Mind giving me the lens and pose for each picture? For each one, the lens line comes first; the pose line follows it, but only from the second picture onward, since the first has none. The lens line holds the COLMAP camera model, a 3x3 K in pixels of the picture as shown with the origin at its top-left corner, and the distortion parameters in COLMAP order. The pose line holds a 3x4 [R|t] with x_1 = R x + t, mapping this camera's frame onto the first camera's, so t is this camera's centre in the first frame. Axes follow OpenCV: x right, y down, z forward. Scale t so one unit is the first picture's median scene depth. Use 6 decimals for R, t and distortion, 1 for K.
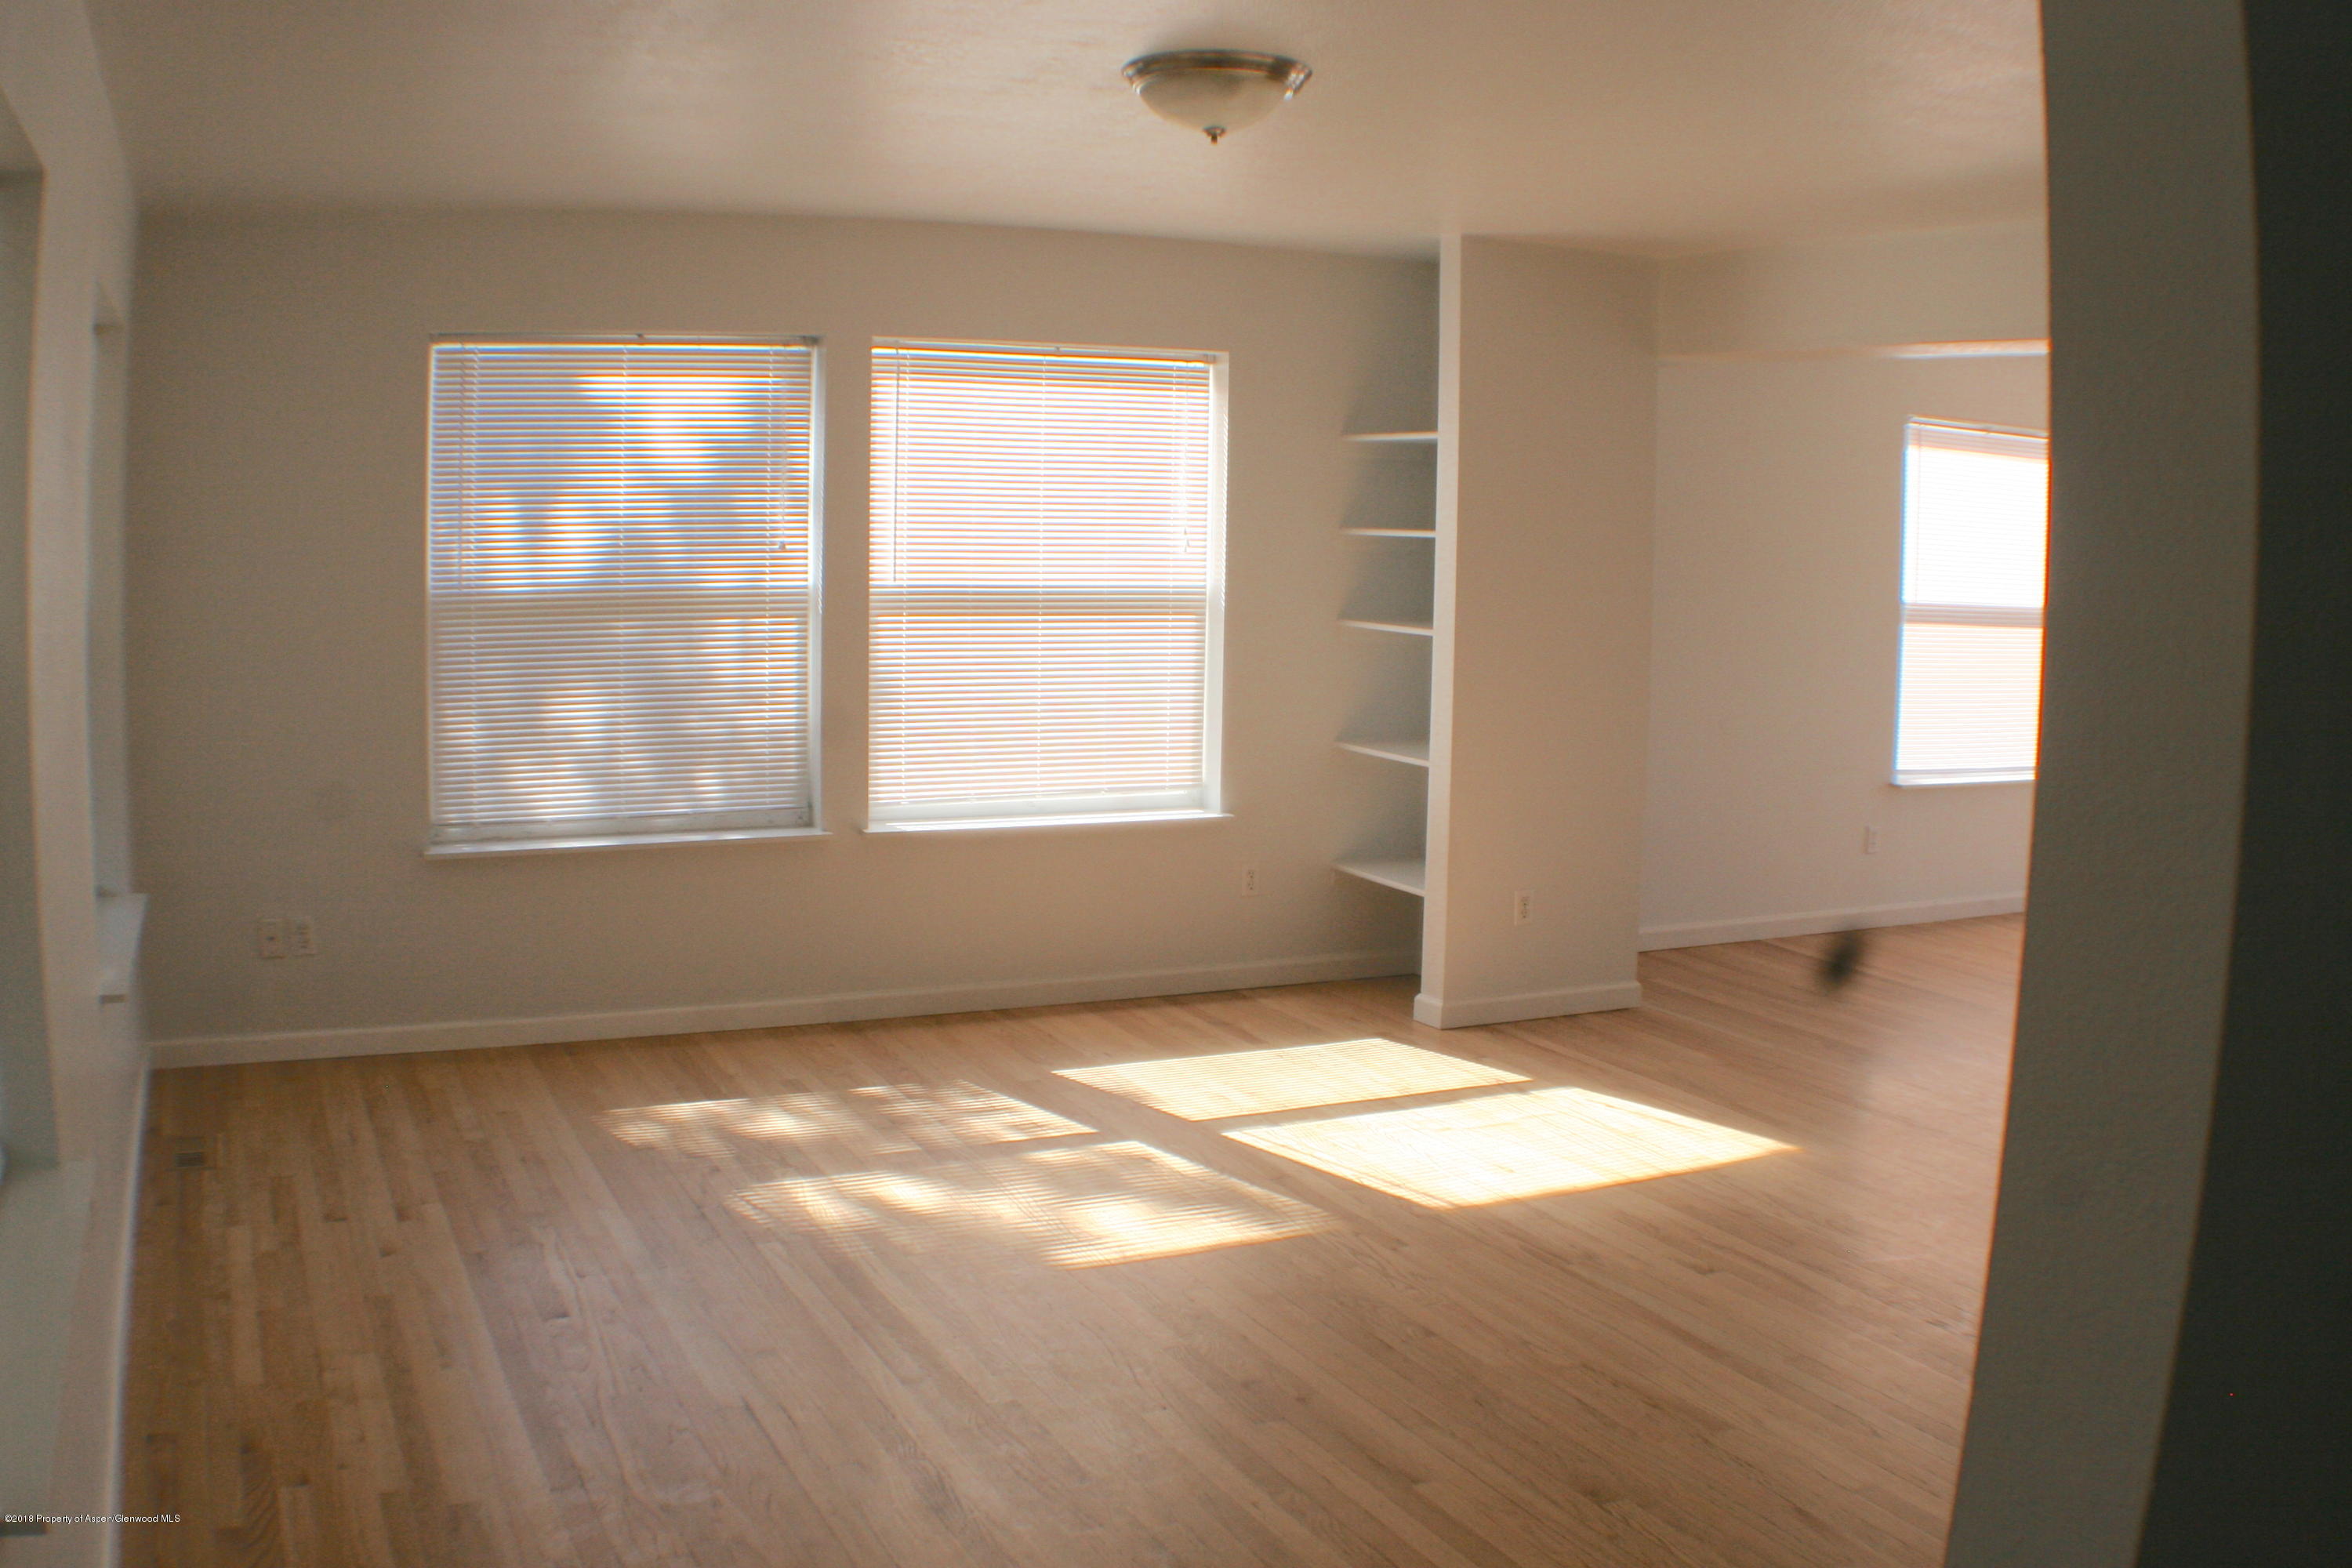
lens RADIAL K [[2128.0, 0, 1189.0], [0, 2128.0, 873.5], [0, 0, 1]] dist [-0.353180, 0.116424]
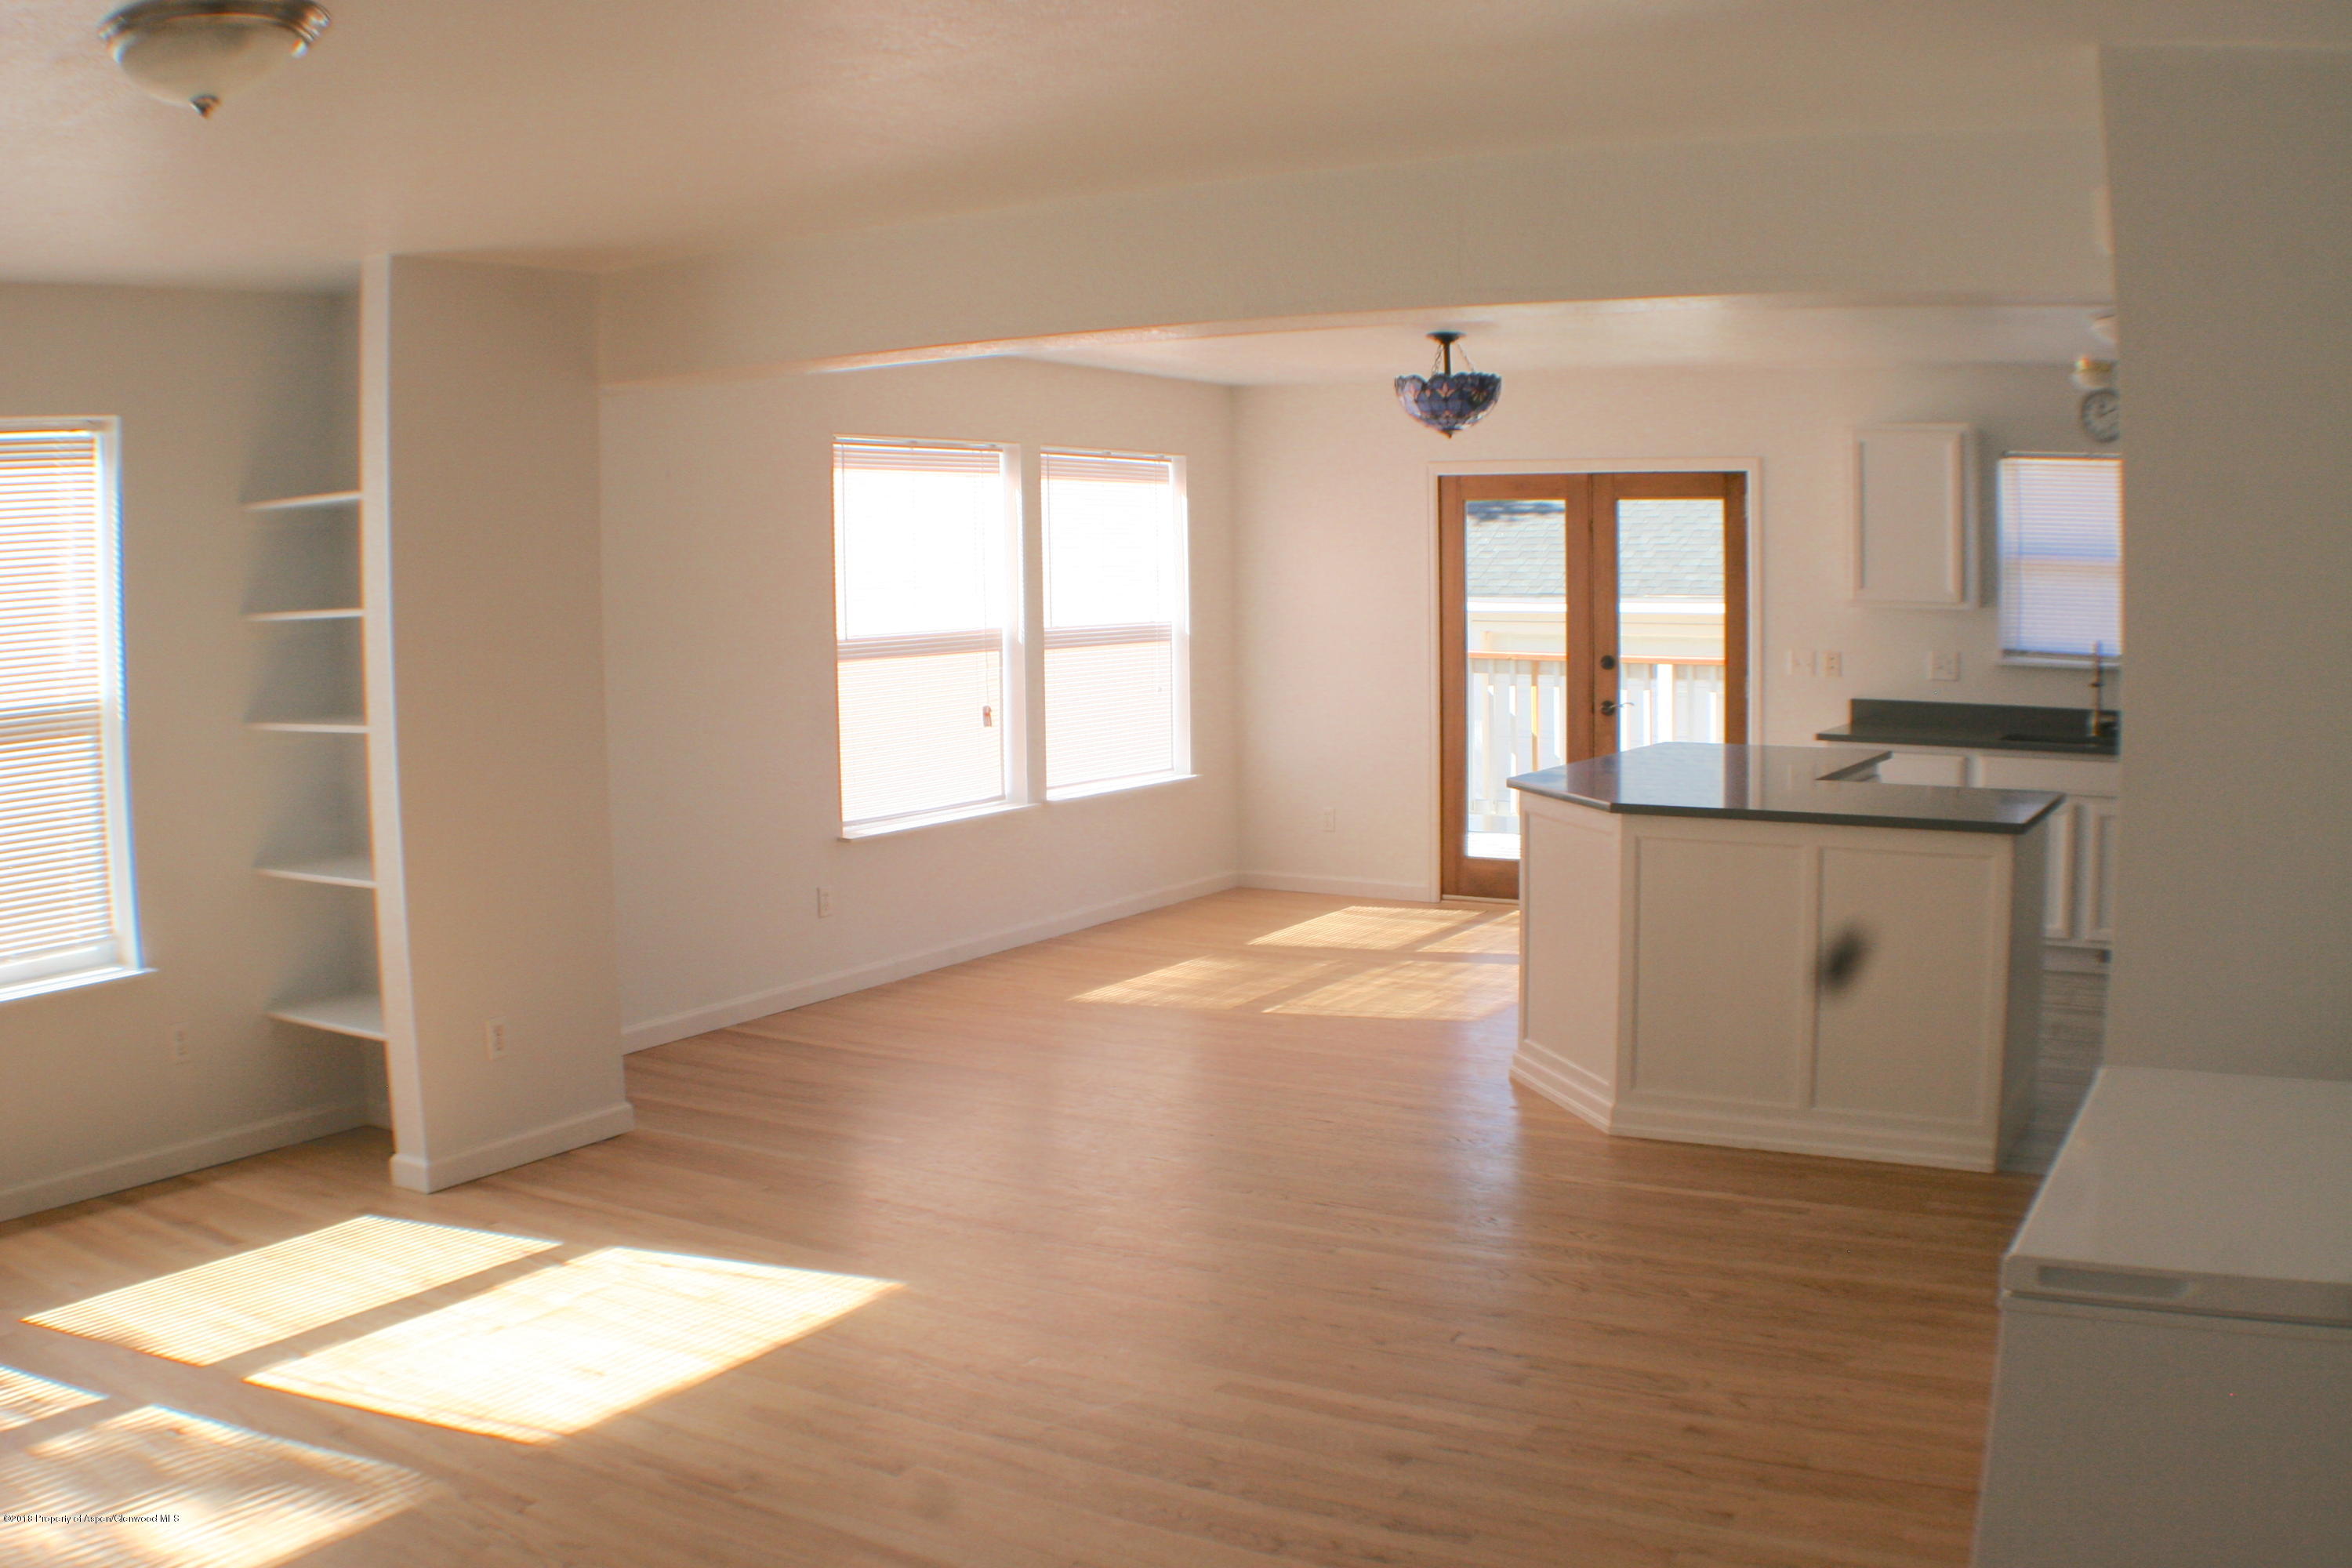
lens RADIAL K [[2128.0, 0, 1189.0], [0, 2128.0, 873.5], [0, 0, 1]] dist [-0.353180, 0.116424]
pose [[0.835056, -0.106132, 0.539832, -0.048385], [0.117488, 0.992983, 0.013481, -0.029089], [-0.537474, 0.052166, 0.841665, 0.152679]]
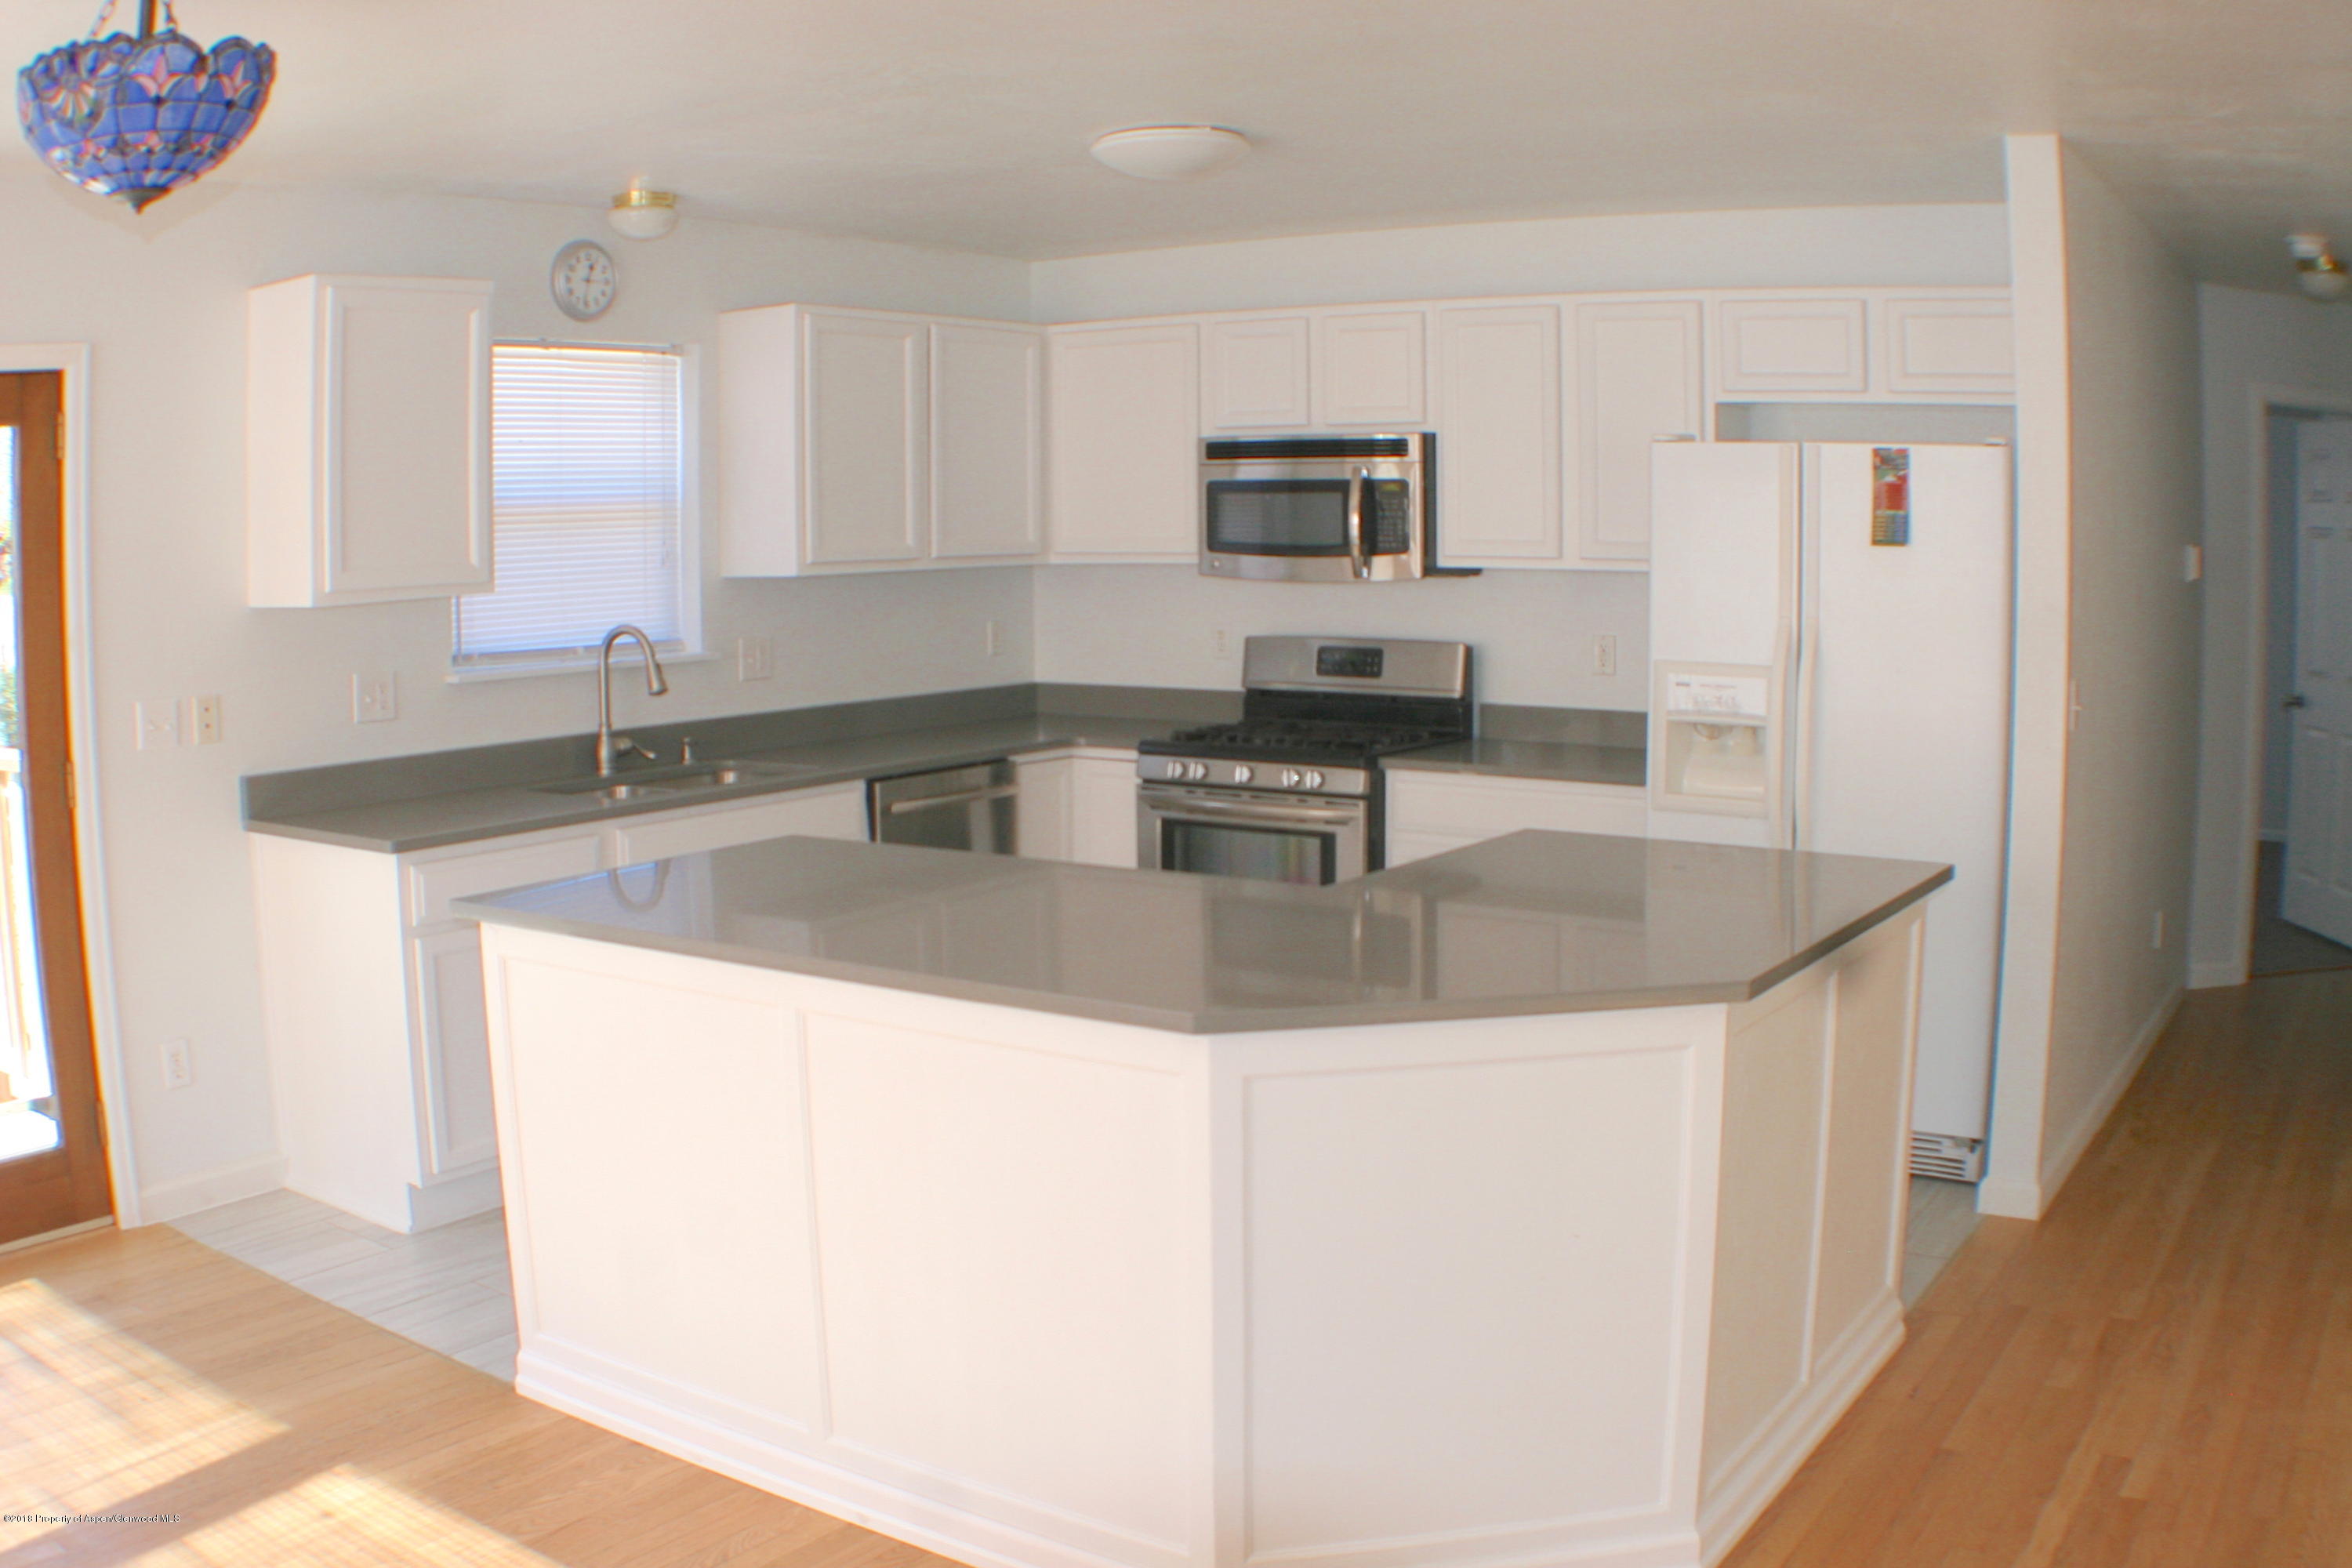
lens RADIAL K [[2128.0, 0, 1189.0], [0, 2128.0, 873.5], [0, 0, 1]] dist [-0.353180, 0.116424]
pose [[-0.505514, -0.154092, 0.848947, 0.272034], [0.137813, 0.956871, 0.255744, -0.177860], [-0.851741, 0.246278, -0.462475, 1.106267]]
